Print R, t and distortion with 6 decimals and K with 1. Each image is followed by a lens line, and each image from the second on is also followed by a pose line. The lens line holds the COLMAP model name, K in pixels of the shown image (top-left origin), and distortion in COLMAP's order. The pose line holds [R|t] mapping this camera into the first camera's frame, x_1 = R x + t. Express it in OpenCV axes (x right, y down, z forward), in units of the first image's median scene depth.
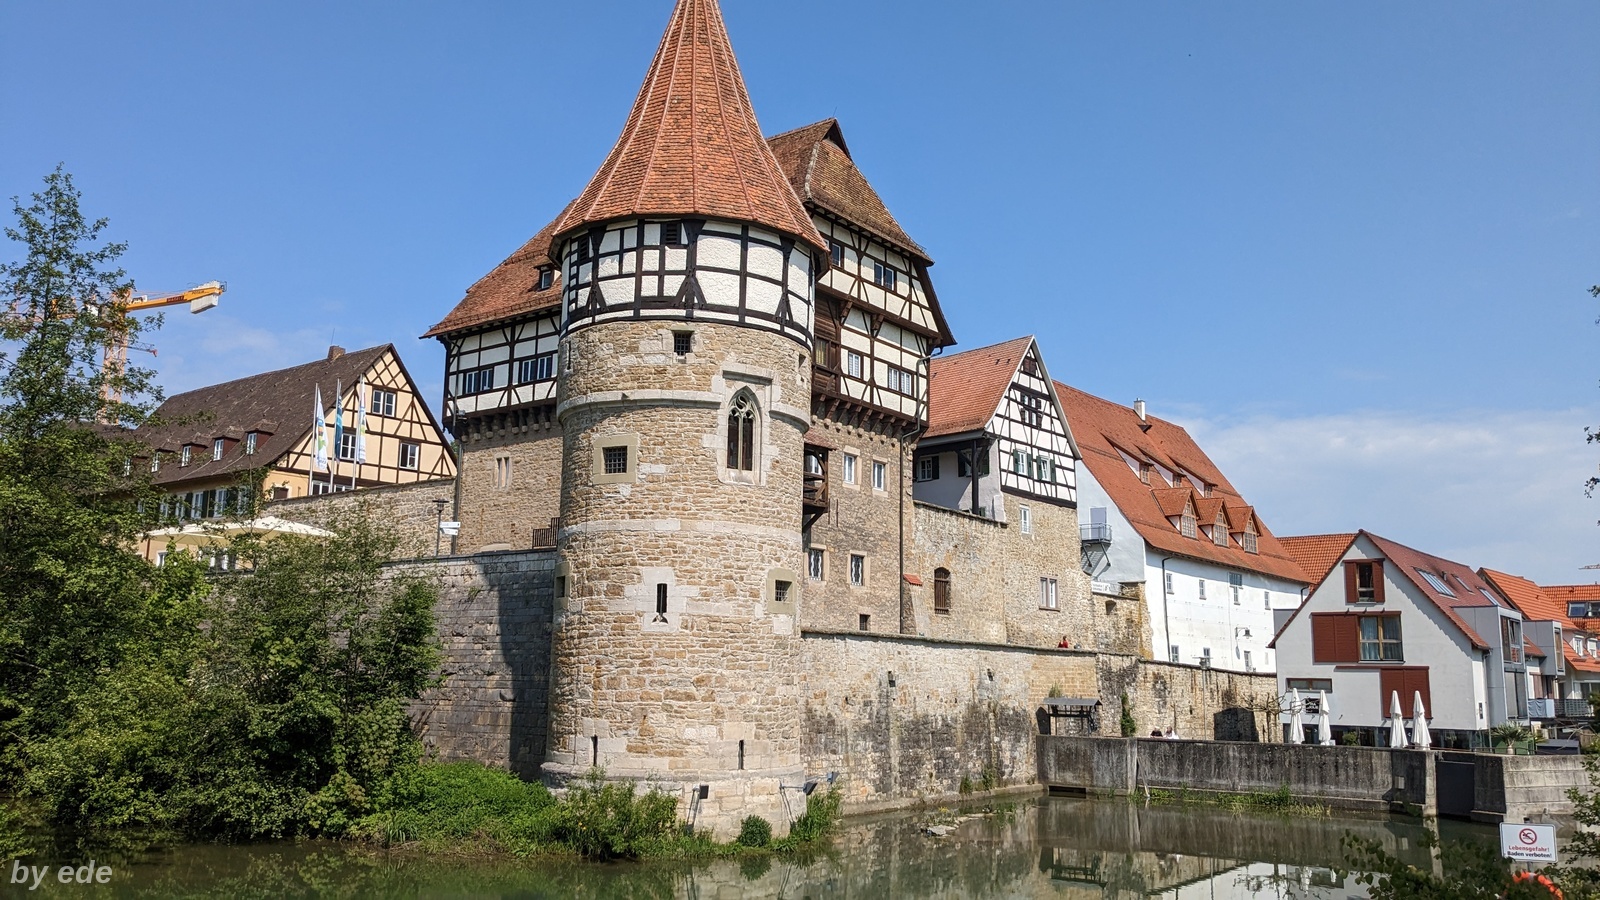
lens RADIAL K [[1305.3, 0, 797.5], [0, 1305.3, 450.5], [0, 0, 1]] dist [0.051125, -0.047478]
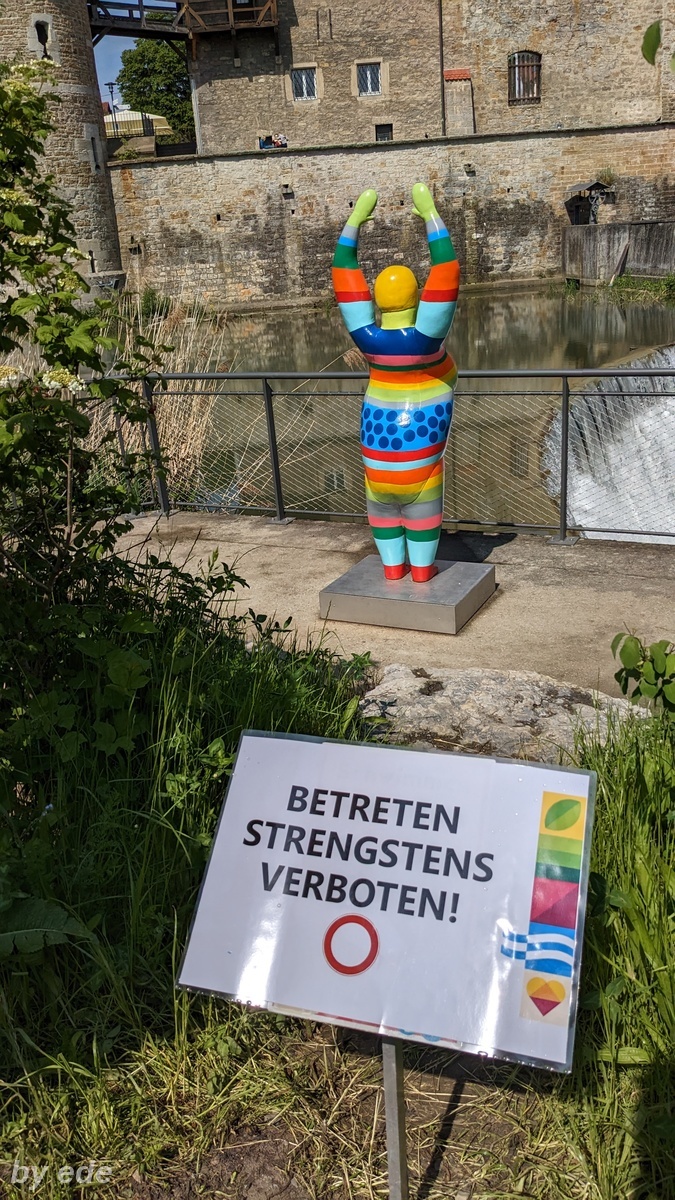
lens RADIAL K [[979.0, 0, 336.4], [0, 979.0, 596.1], [0, 0, 1]] dist [0.051125, -0.047478]
pose [[0.639715, 0.204358, -0.740947, 0.781484], [0.216754, 0.876914, 0.428998, 0.119876], [0.737416, -0.435040, 0.516680, 0.417357]]
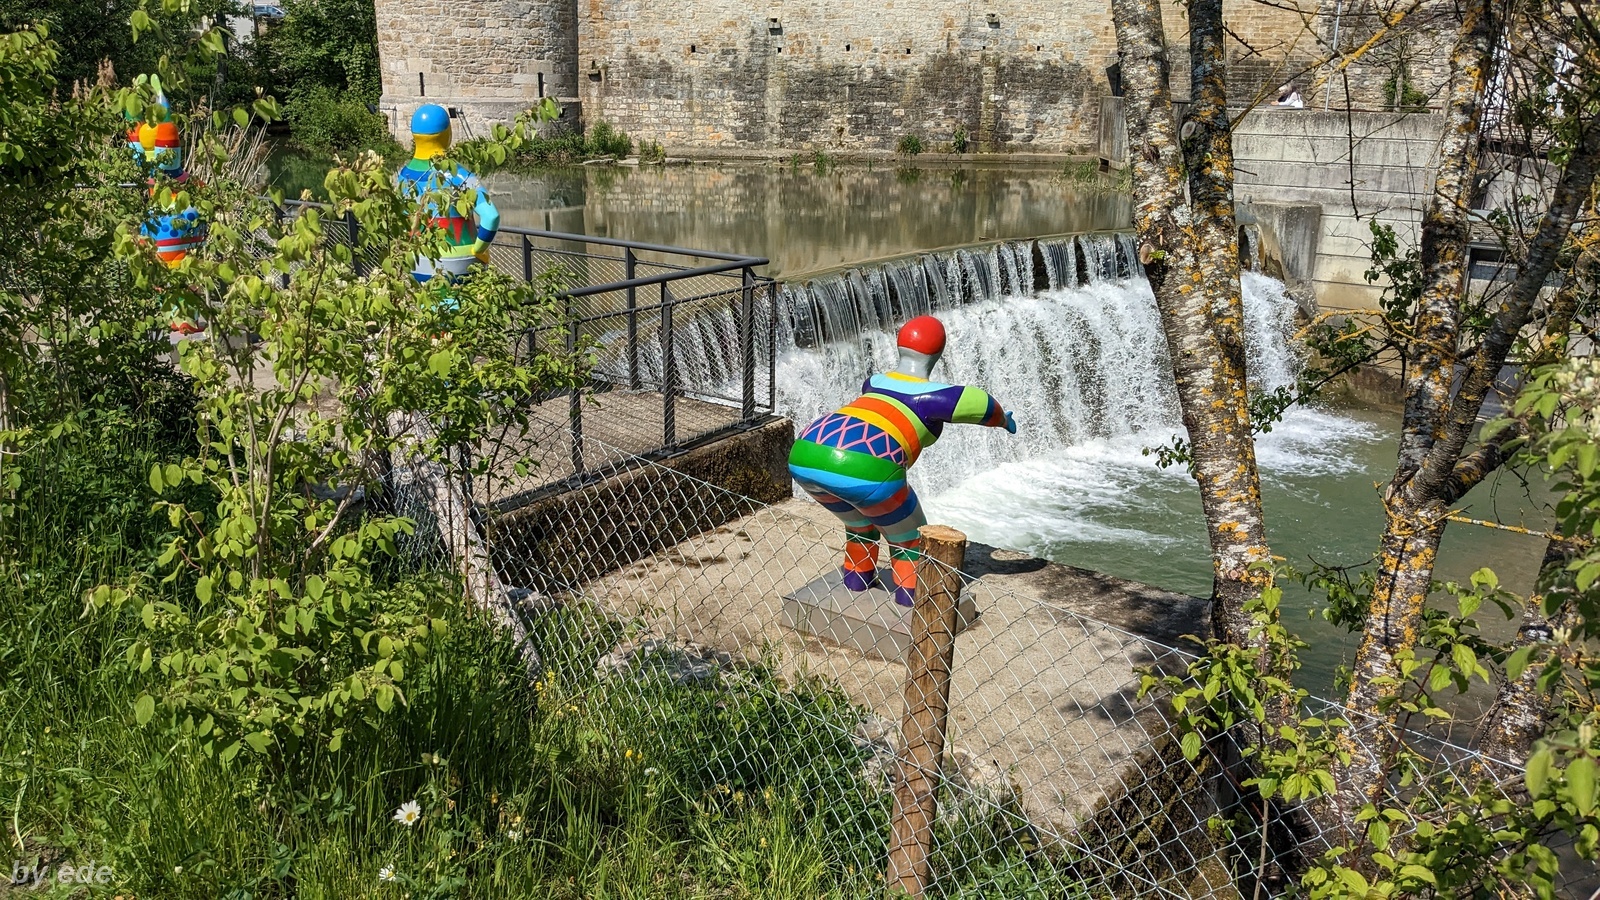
lens RADIAL K [[1305.3, 0, 801.5], [0, 1305.3, 454.0], [0, 0, 1]] dist [0.051125, -0.047478]
pose [[0.507365, 0.229780, -0.830531, 0.935681], [0.145155, 0.927233, 0.345208, 0.130489], [0.849418, -0.295702, 0.437092, 0.476200]]
